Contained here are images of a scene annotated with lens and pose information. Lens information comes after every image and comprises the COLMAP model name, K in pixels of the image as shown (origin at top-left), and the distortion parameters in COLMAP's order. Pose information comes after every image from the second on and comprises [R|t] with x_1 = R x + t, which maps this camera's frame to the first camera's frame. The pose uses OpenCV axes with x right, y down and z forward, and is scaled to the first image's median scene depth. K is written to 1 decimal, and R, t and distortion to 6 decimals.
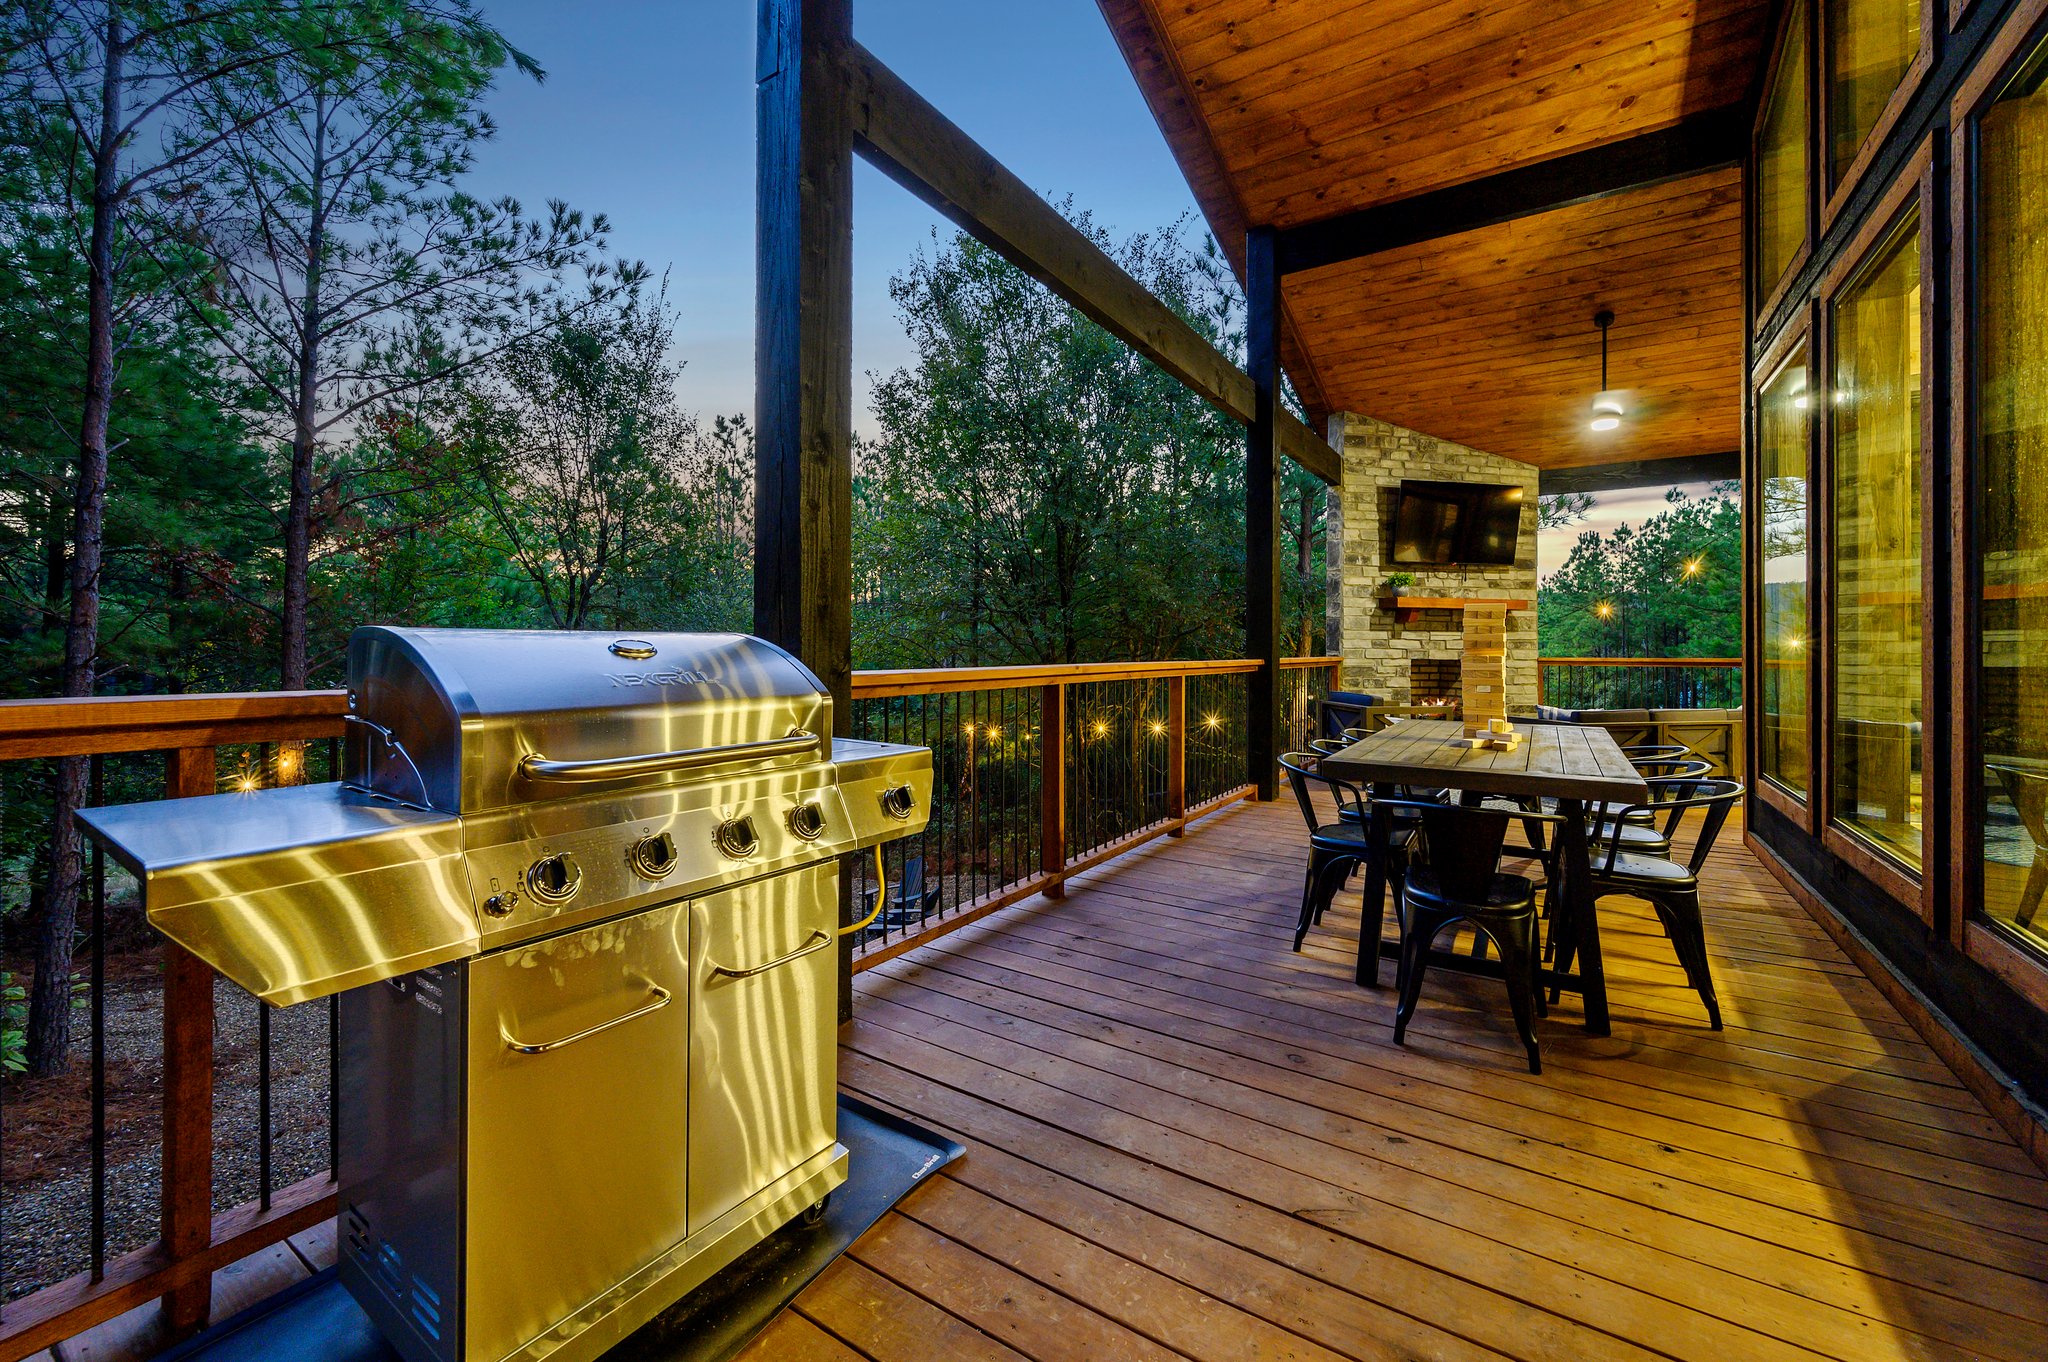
lens RADIAL K [[809.9, 0, 1042.1], [0, 809.9, 644.5], [0, 0, 1]] dist [-0.001267, 0.000466]
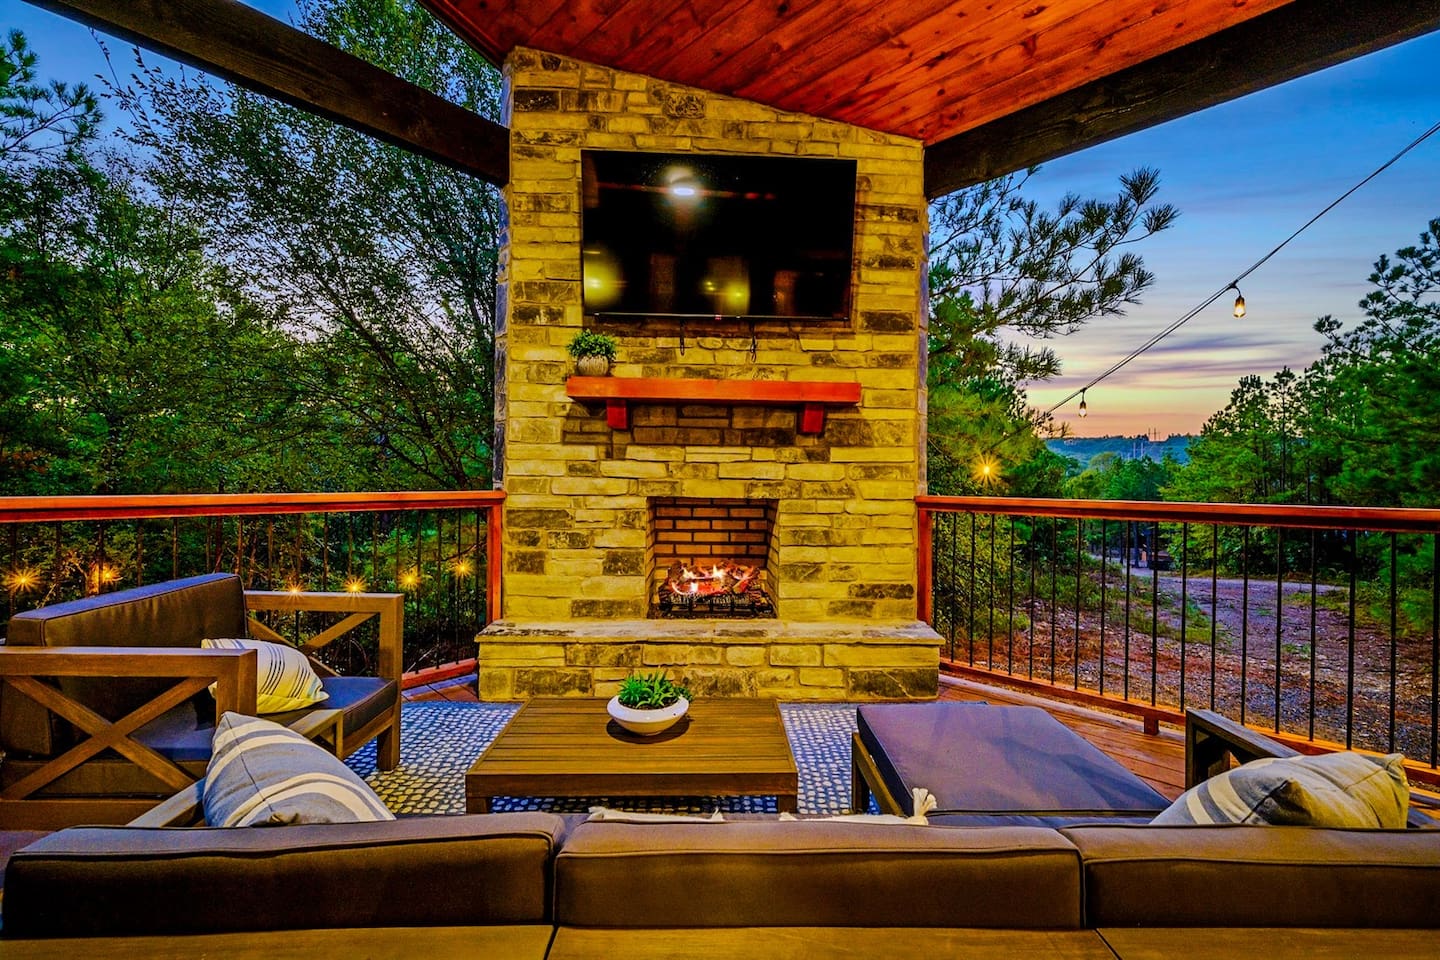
lens RADIAL K [[573.7, 0, 719.9], [0, 573.7, 480.8], [0, 0, 1]] dist [-0.002304, -0.000149]
pose [[0.985517, 0.006956, -0.169436, 0.570003], [-0.005309, 0.999934, 0.010173, 0.003166], [0.169496, -0.009126, 0.985489, 0.625479]]
